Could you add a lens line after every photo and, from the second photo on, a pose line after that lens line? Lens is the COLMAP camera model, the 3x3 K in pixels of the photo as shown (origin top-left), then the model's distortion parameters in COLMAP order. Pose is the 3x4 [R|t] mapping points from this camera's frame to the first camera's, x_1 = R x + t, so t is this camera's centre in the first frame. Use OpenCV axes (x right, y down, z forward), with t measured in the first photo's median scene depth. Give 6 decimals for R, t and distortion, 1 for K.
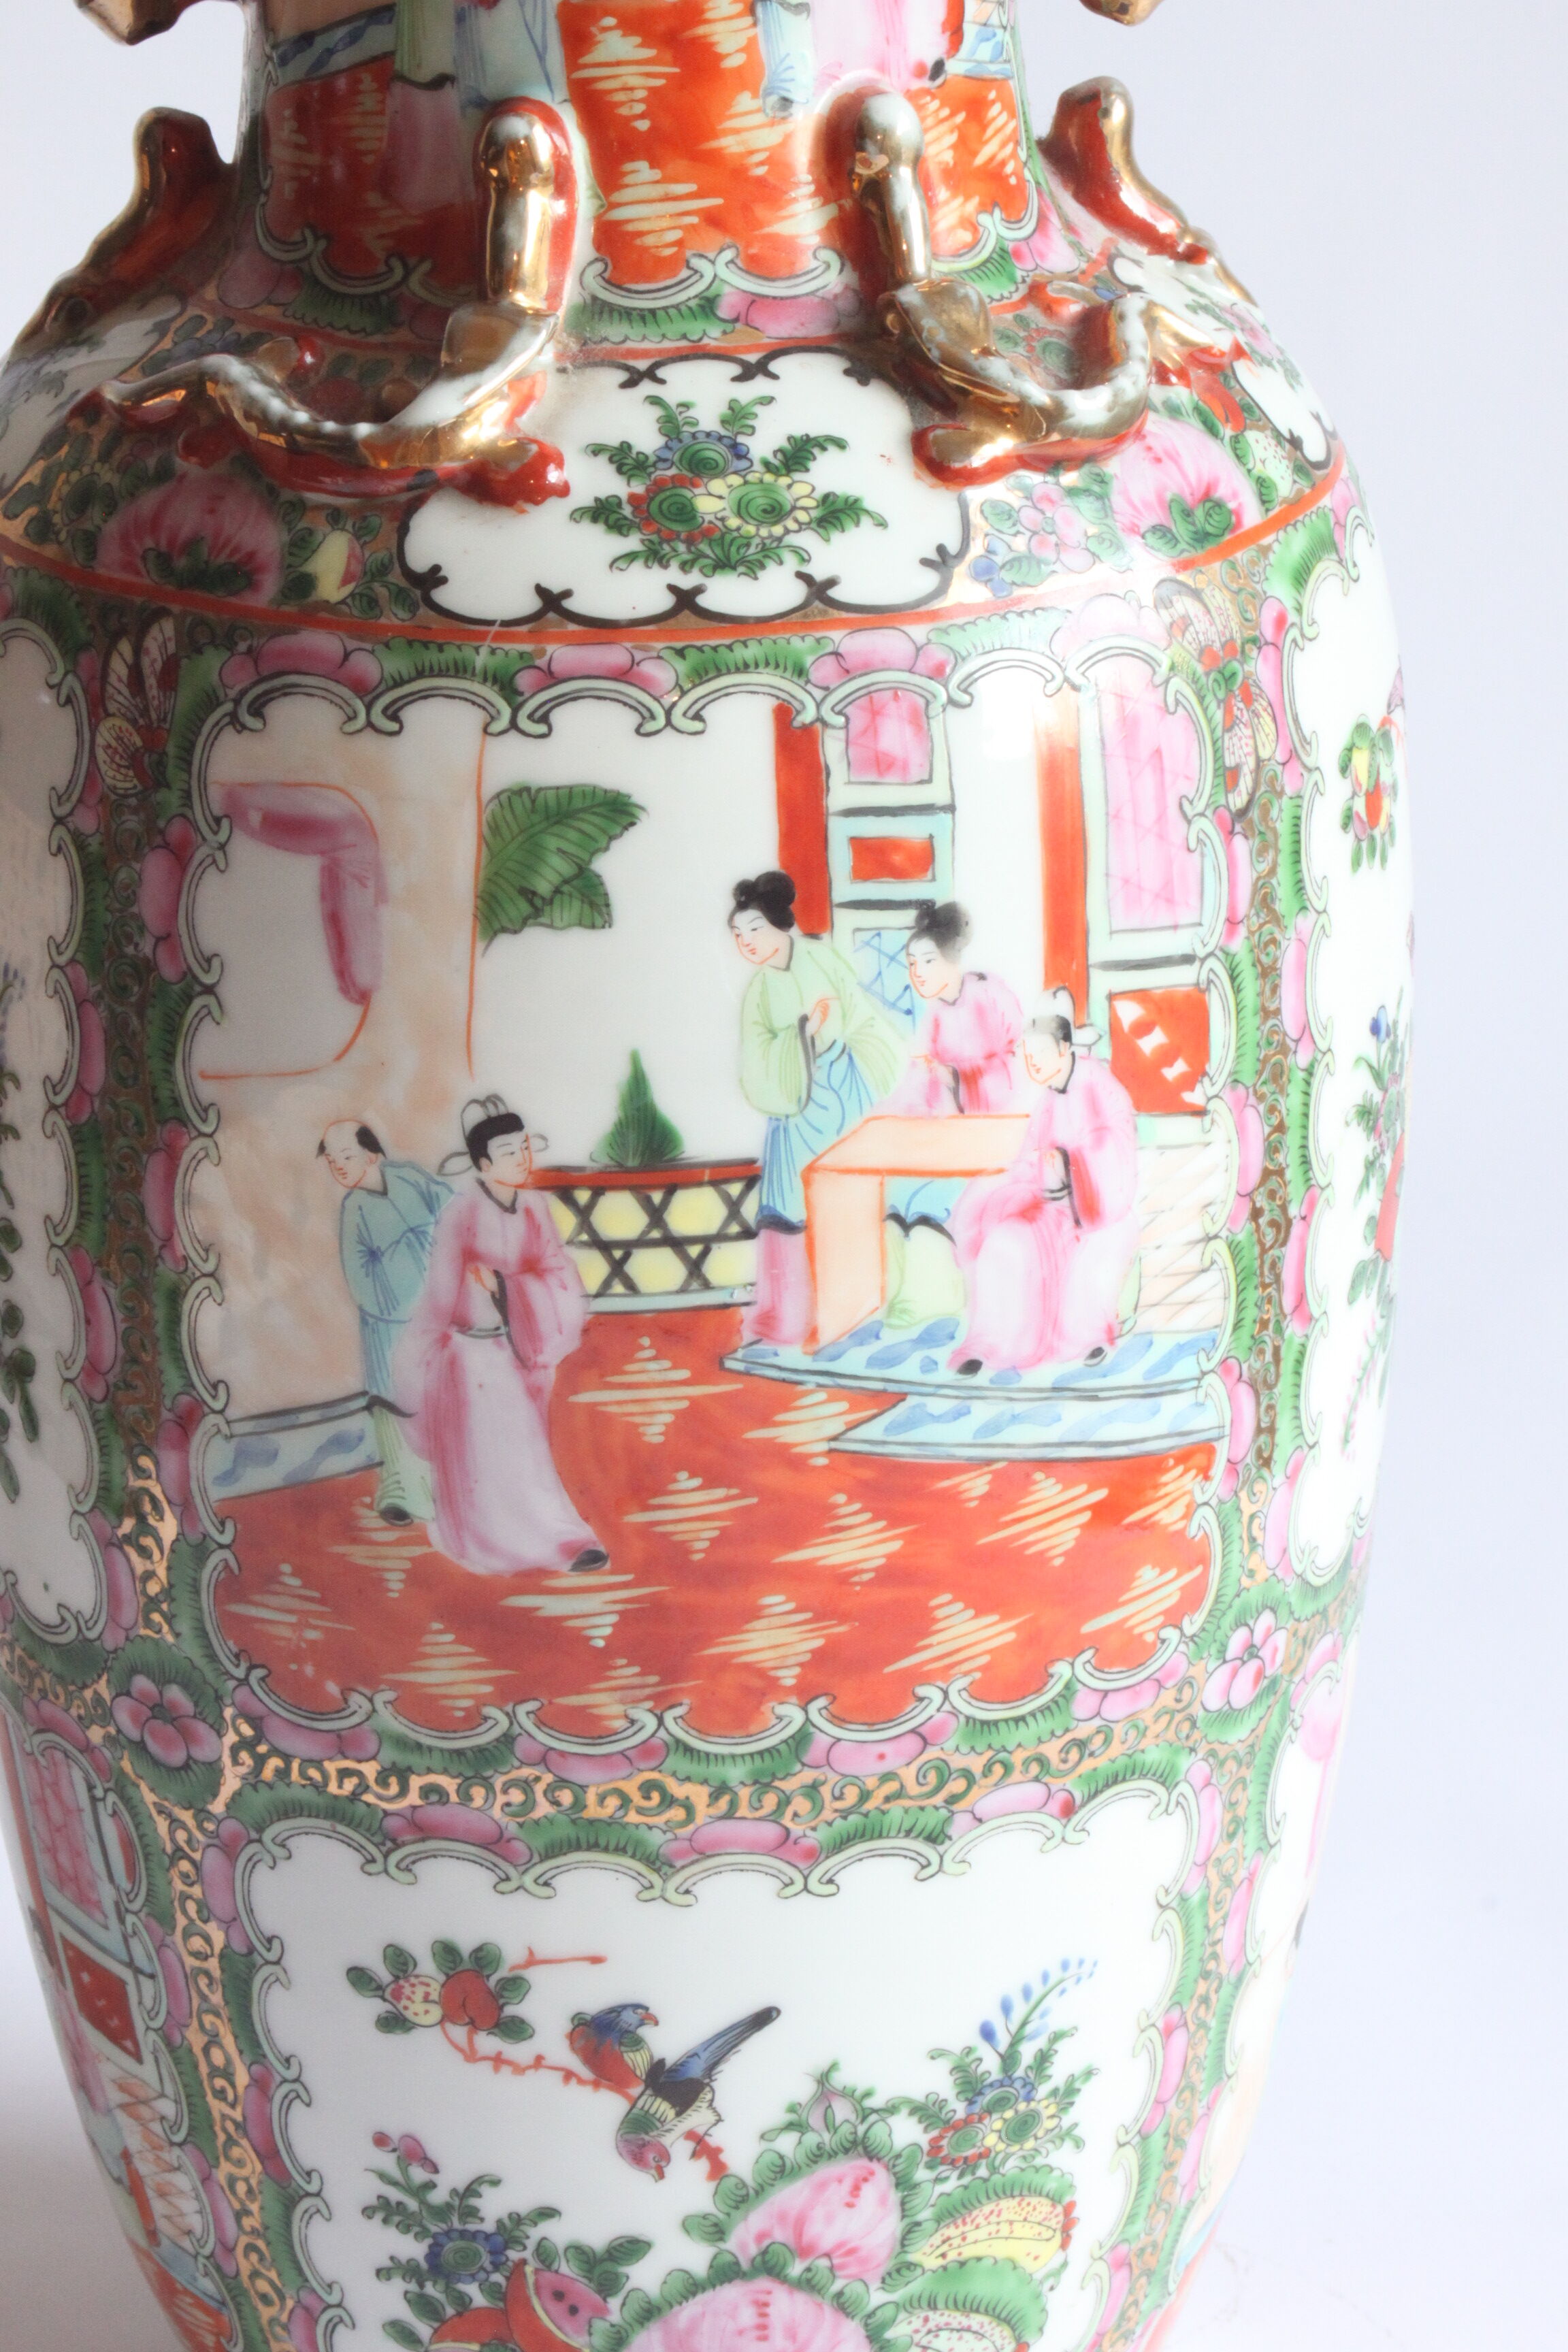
lens RADIAL K [[7857.2, 0, 784.0], [0, 7857.2, 1176.0], [0, 0, 1]] dist [0.317984, -0.546411]
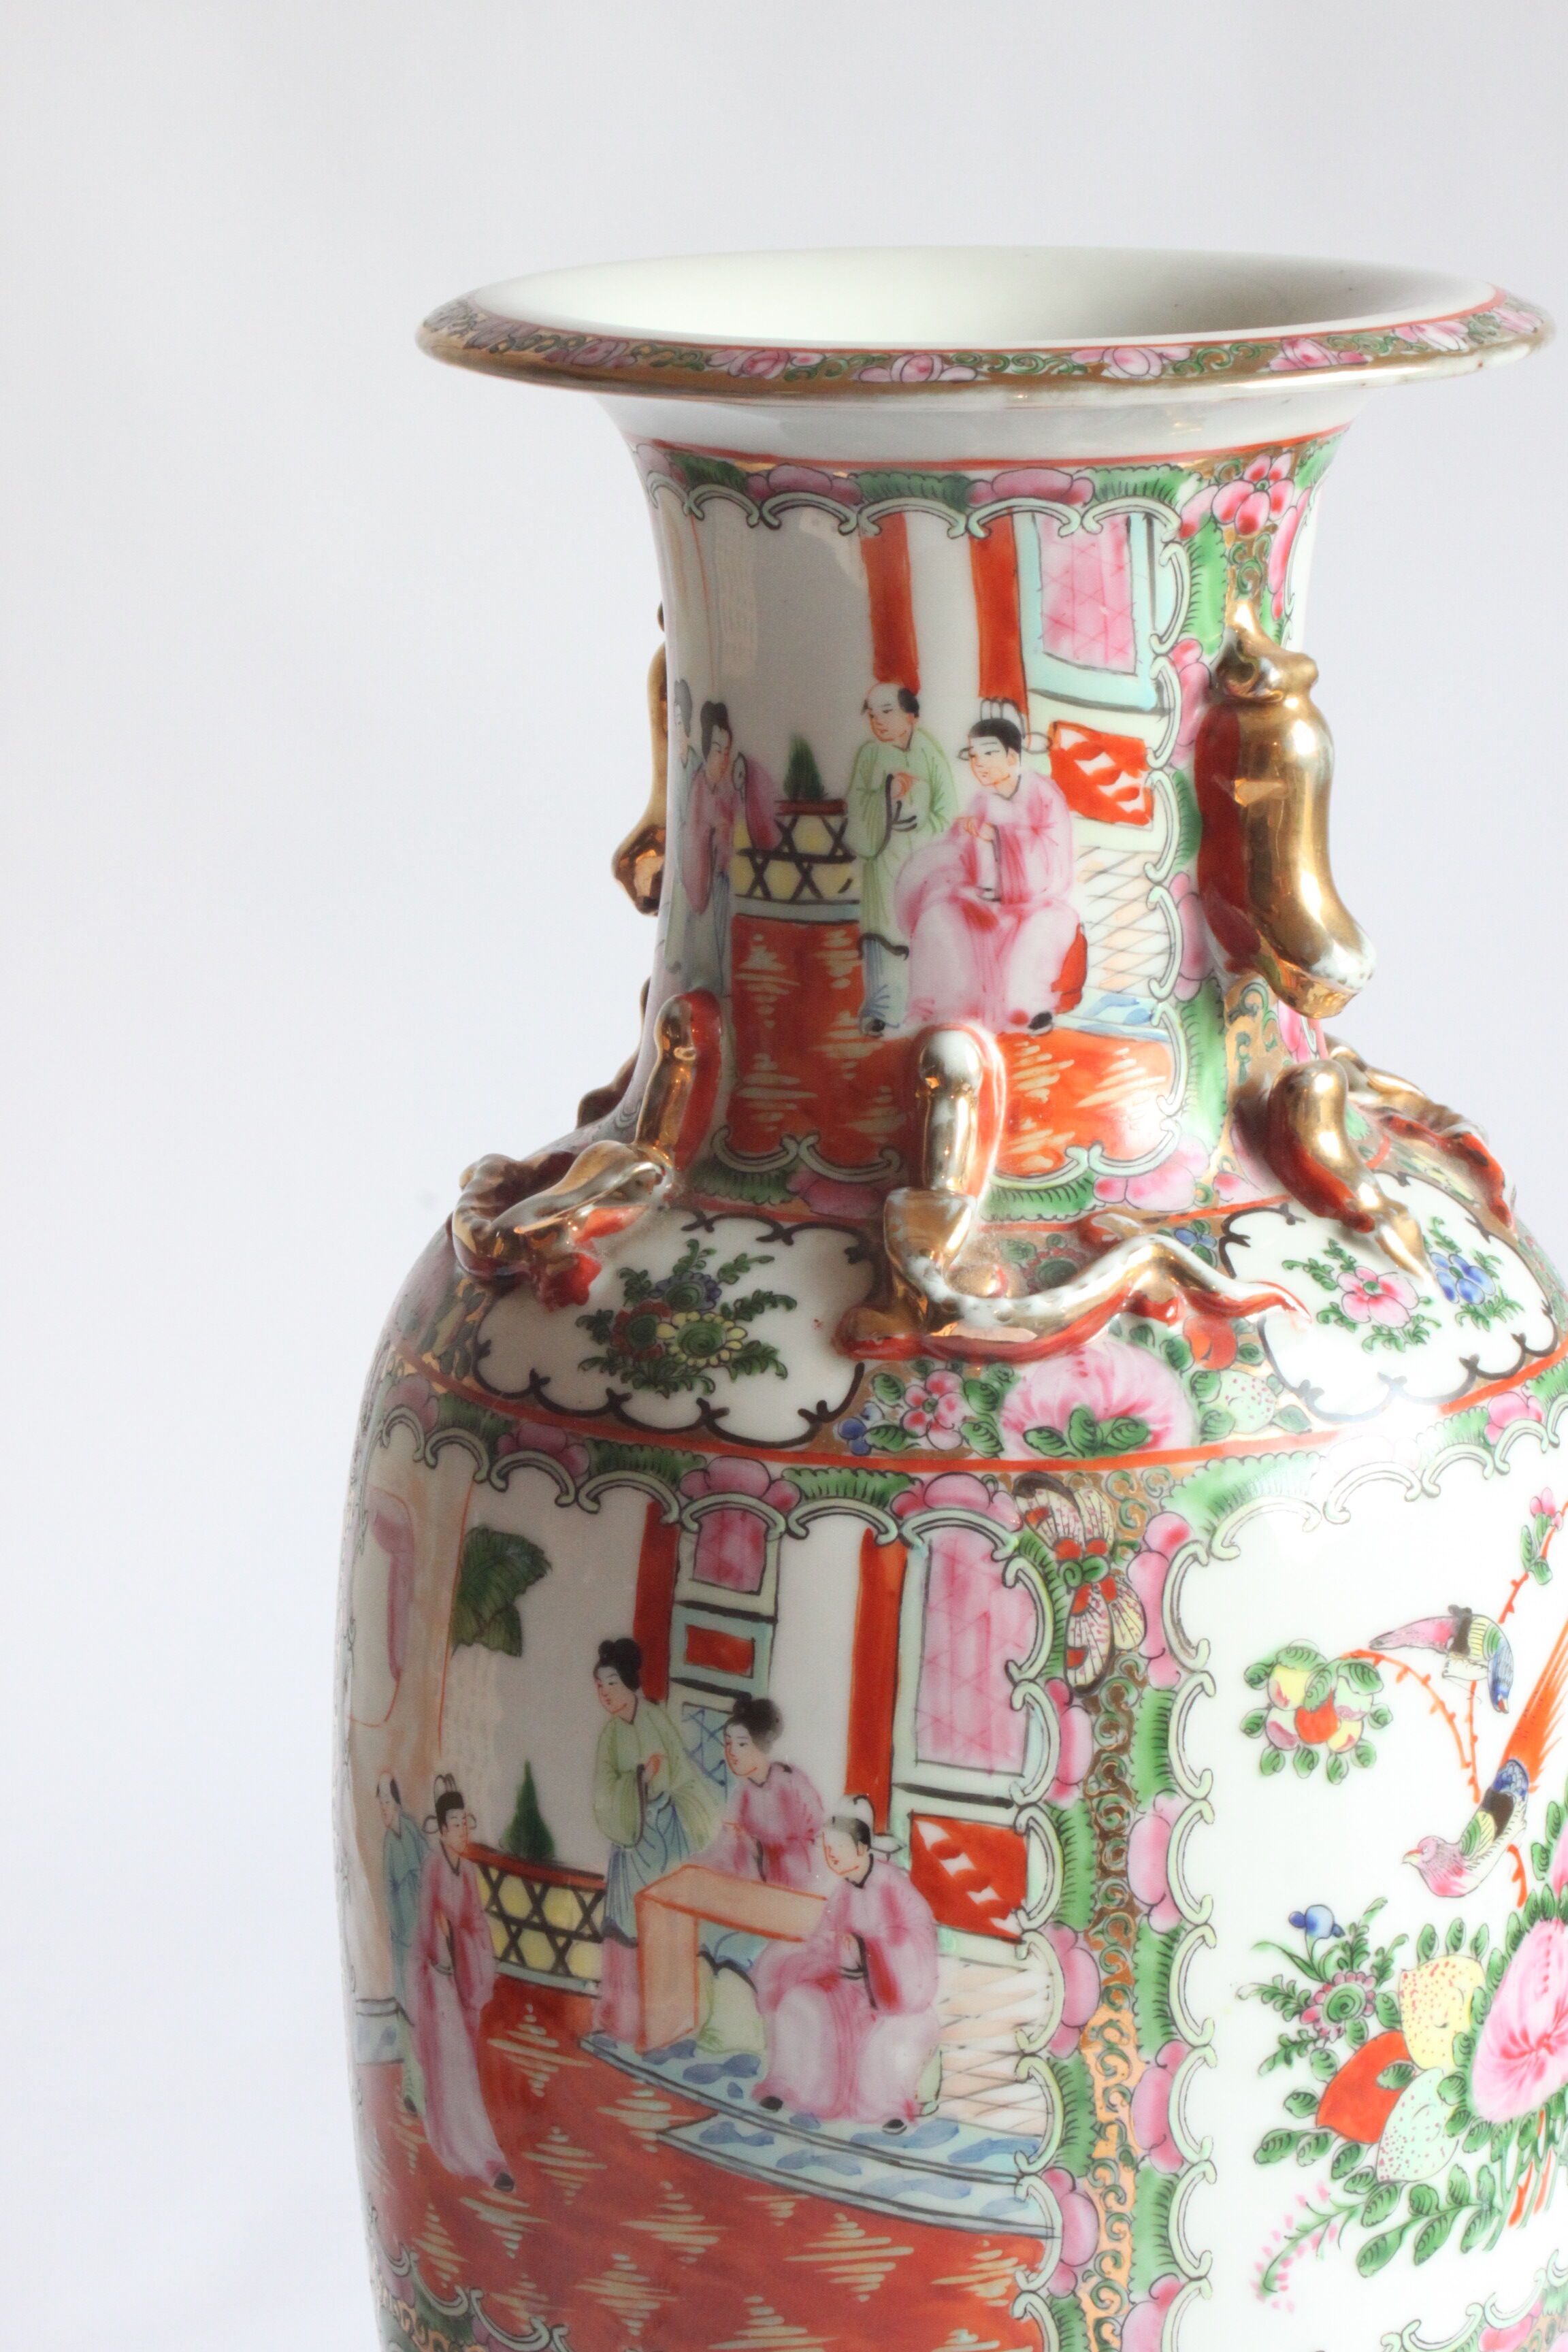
lens RADIAL K [[6819.0, 0, 784.0], [0, 6819.0, 1176.0], [0, 0, 1]] dist [0.127542, 0.808223]
pose [[0.741289, 0.161525, -0.651460, 0.664072], [-0.226541, 0.973865, -0.016315, -0.093453], [0.631799, 0.159676, 0.758508, 0.212864]]
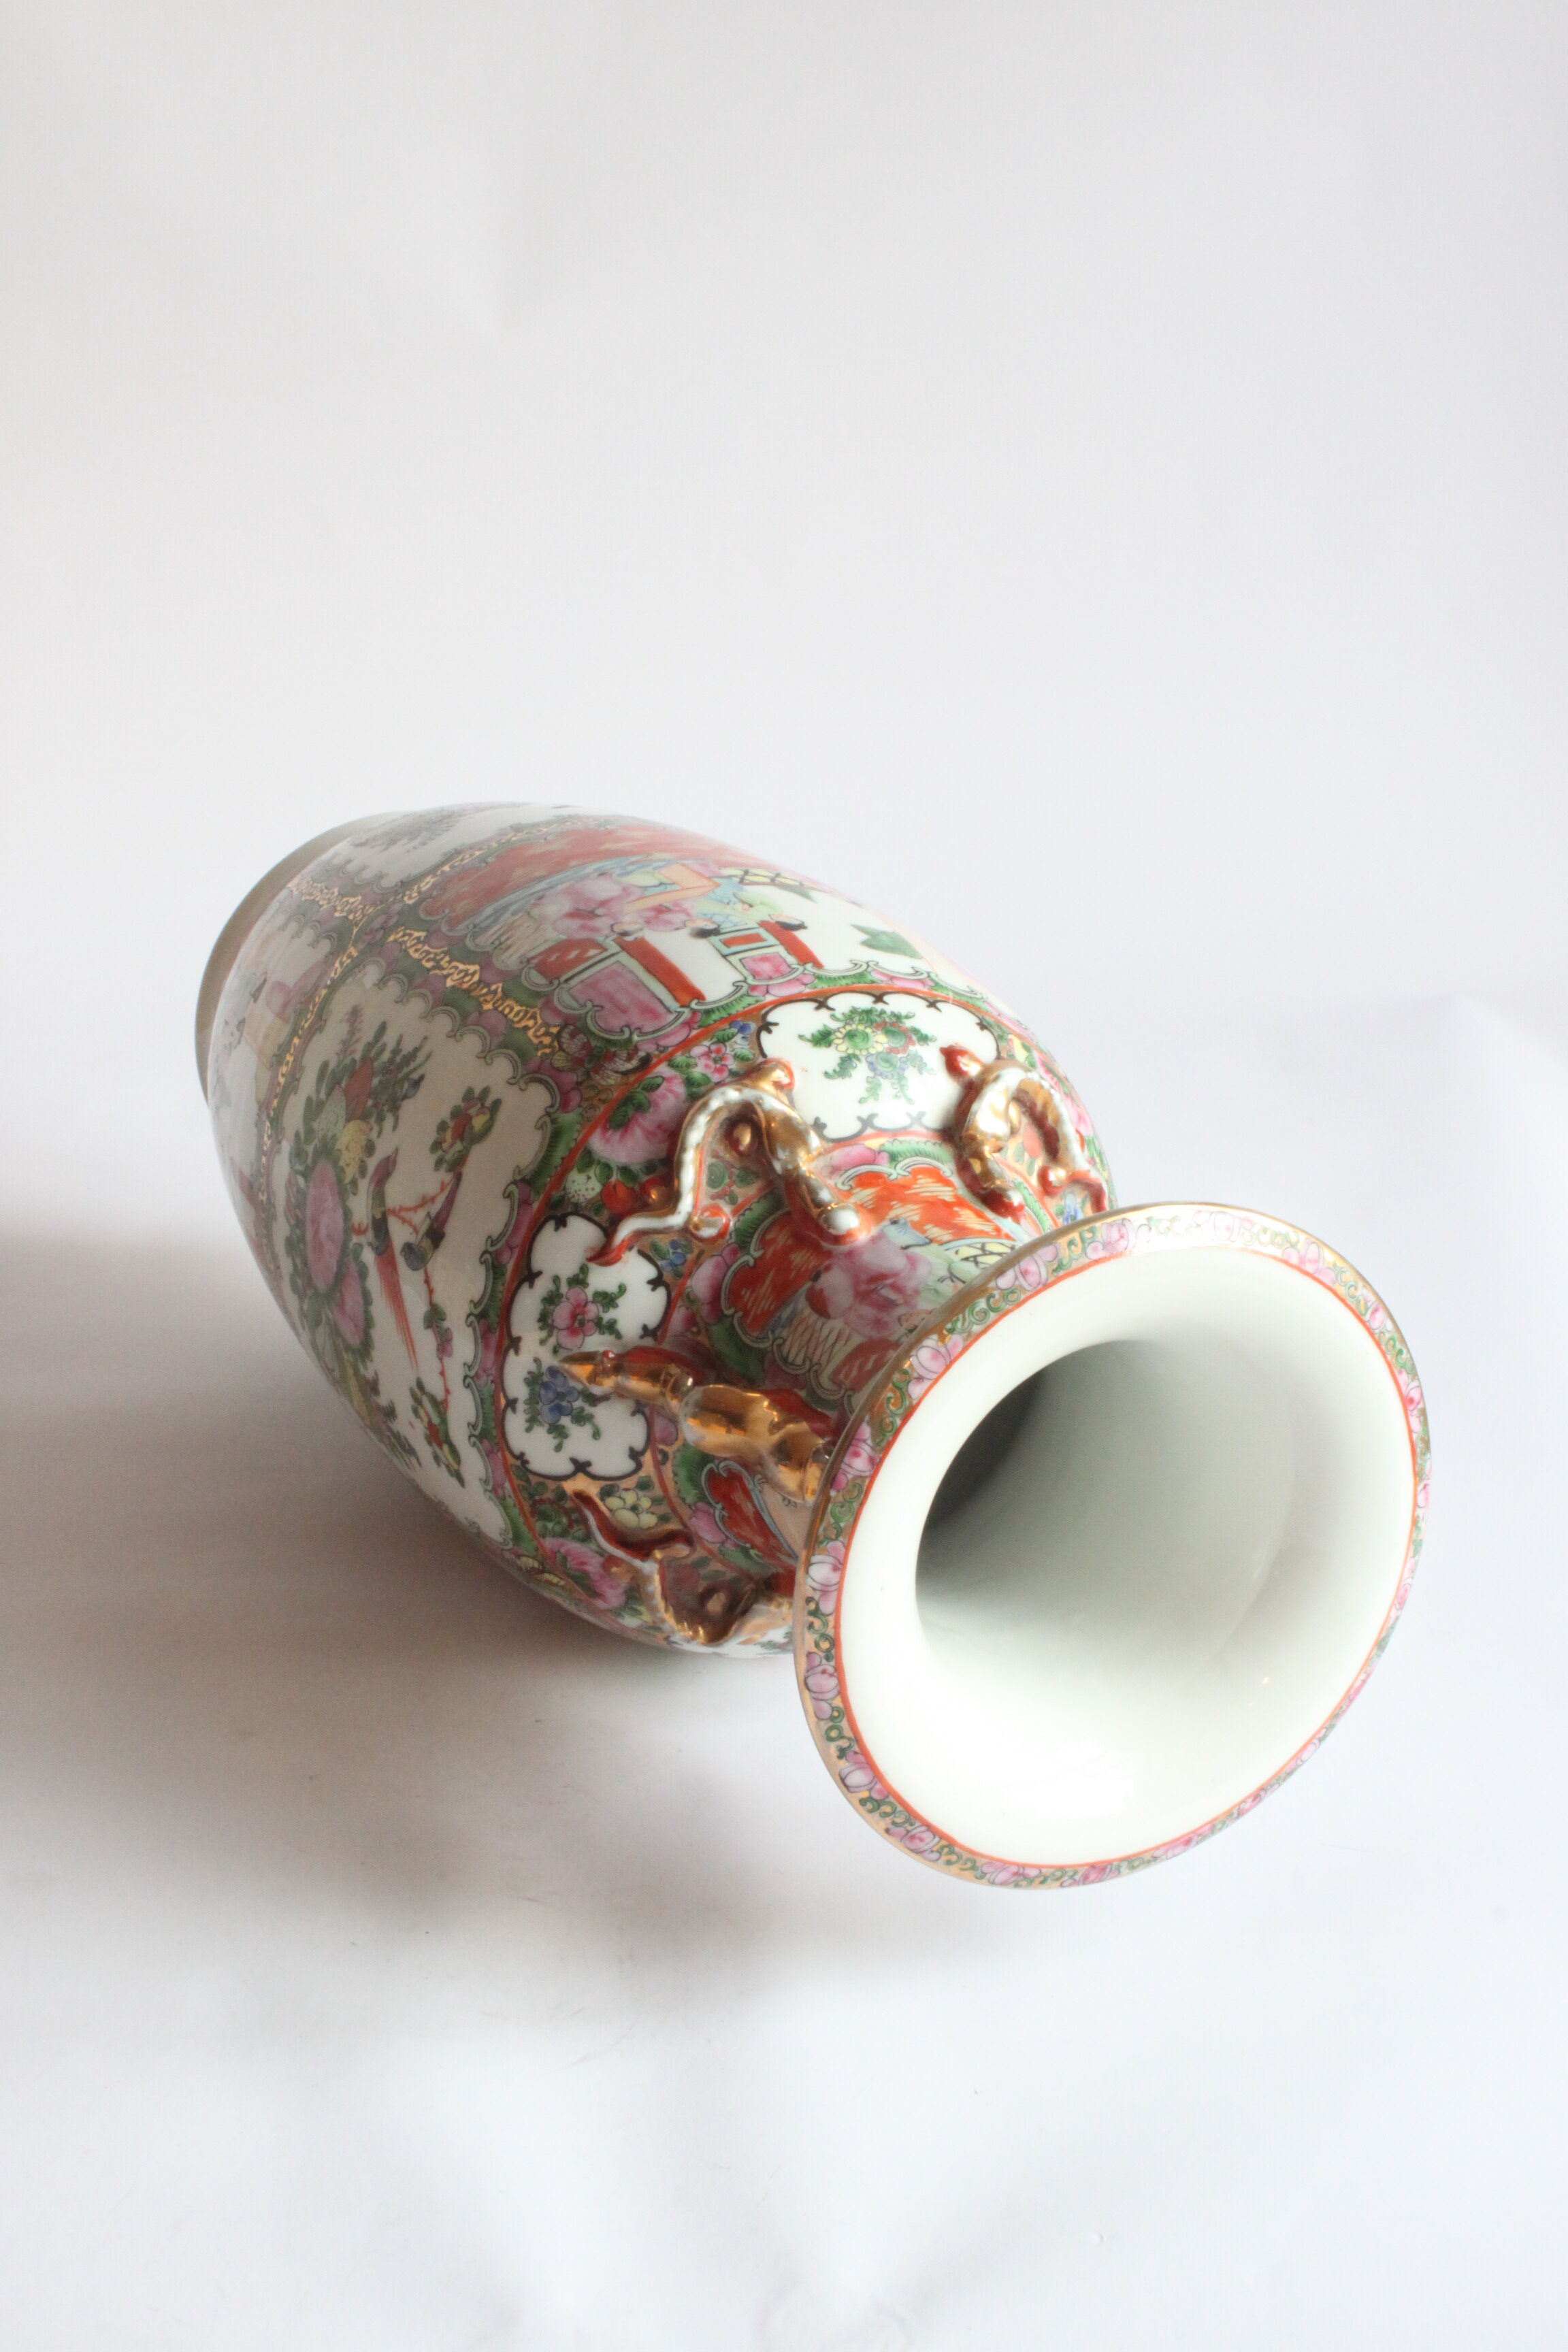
lens RADIAL K [[4403.6, 0, 784.0], [0, 4403.6, 1176.0], [0, 0, 1]] dist [-0.077410, -0.043012]
pose [[-0.871024, -0.067283, -0.486612, 0.563884], [-0.349245, -0.611806, 0.709734, -0.904326], [-0.345465, 0.788141, 0.509399, 0.435388]]
